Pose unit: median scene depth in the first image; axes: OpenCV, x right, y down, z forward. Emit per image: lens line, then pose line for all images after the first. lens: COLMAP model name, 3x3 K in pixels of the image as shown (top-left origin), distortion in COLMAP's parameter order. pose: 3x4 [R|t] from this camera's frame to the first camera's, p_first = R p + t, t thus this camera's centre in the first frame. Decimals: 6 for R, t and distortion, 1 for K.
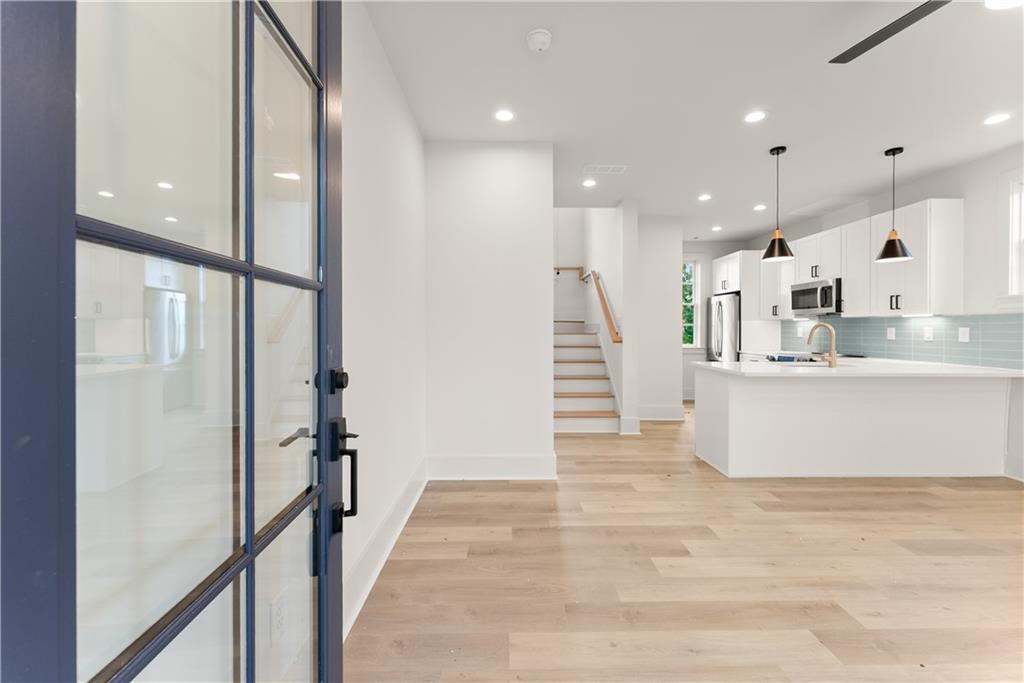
lens RADIAL K [[416.3, 0, 507.5], [0, 416.3, 331.1], [0, 0, 1]] dist [-0.000392, -0.000275]
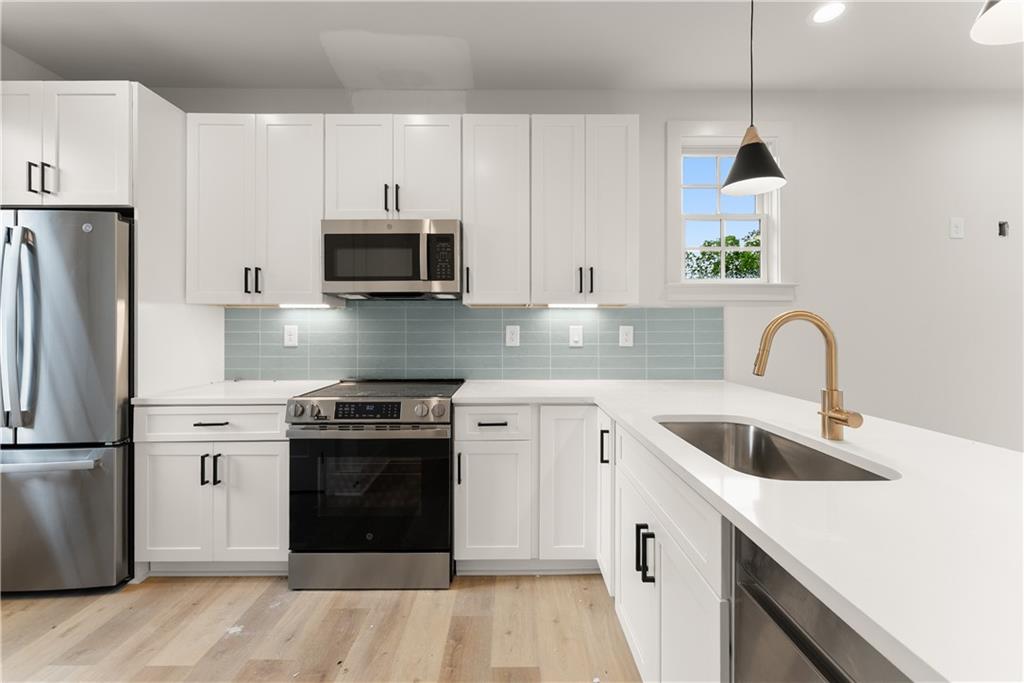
lens RADIAL K [[416.3, 0, 513.7], [0, 416.3, 325.3], [0, 0, 1]] dist [-0.000392, -0.000275]
pose [[0.002307, 0.006443, 0.999977, 0.391721], [0.006257, 0.999960, -0.006457, -0.005832], [-0.999978, 0.006272, 0.002266, 1.137880]]
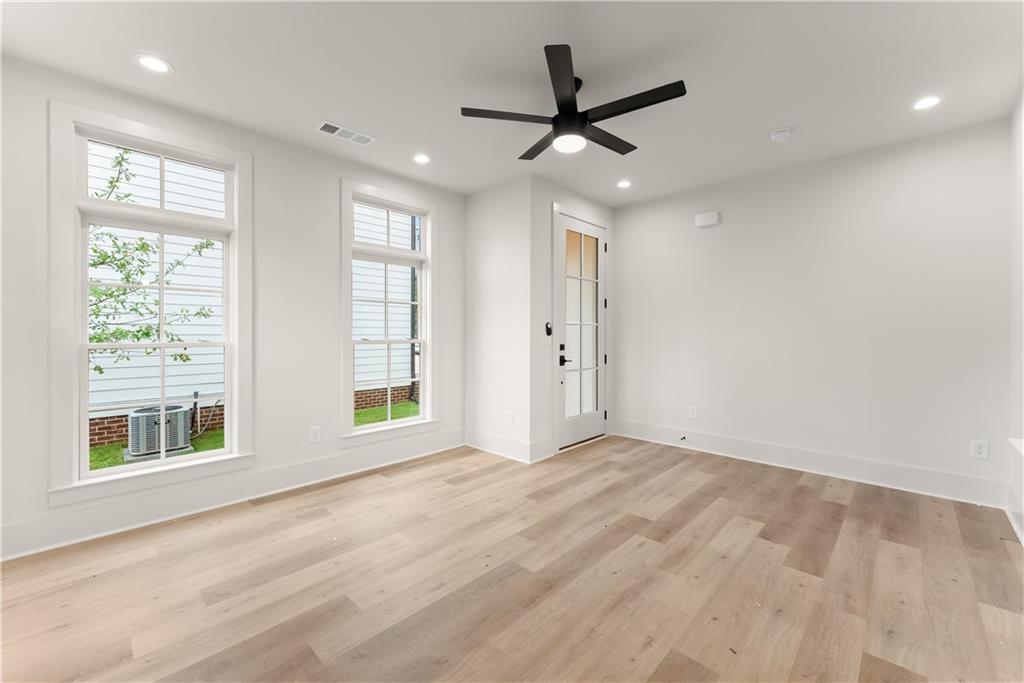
lens RADIAL K [[416.3, 0, 515.2], [0, 416.3, 329.2], [0, 0, 1]] dist [-0.000392, -0.000275]
pose [[-0.693972, -0.006124, -0.719976, 0.974949], [-0.007070, 0.999974, -0.001692, -0.005345], [0.719967, 0.003916, -0.693997, 0.747441]]
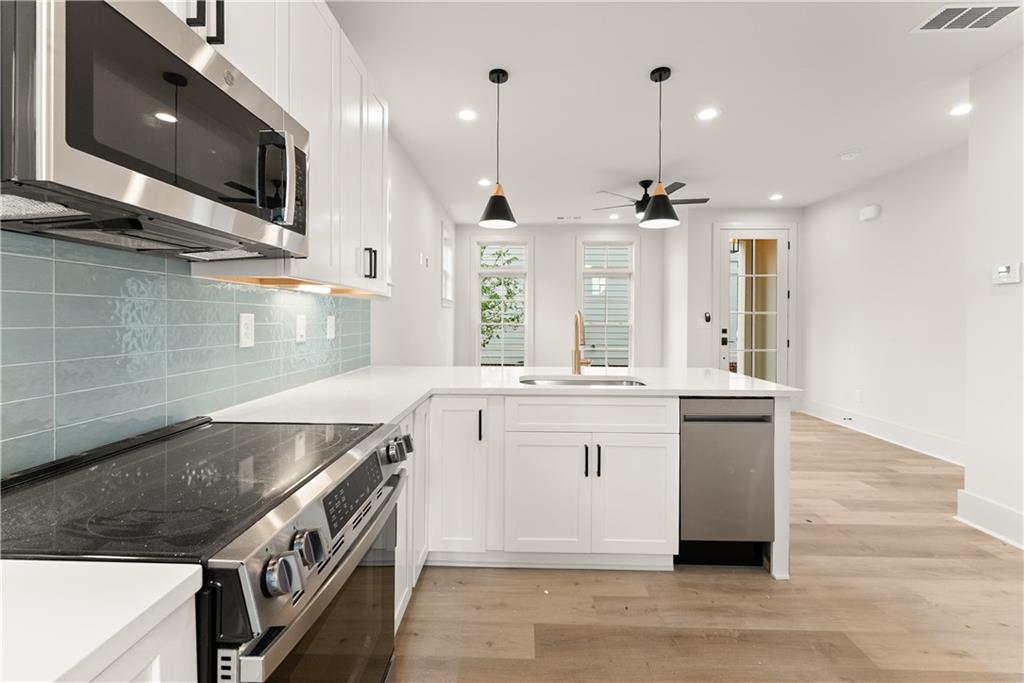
lens RADIAL K [[416.3, 0, 515.8], [0, 416.3, 318.4], [0, 0, 1]] dist [-0.000392, -0.000275]
pose [[-0.999571, -0.005838, 0.028688, 0.778991], [-0.005663, 0.999965, 0.006152, -0.009133], [-0.028723, 0.005987, -0.999569, 1.536442]]
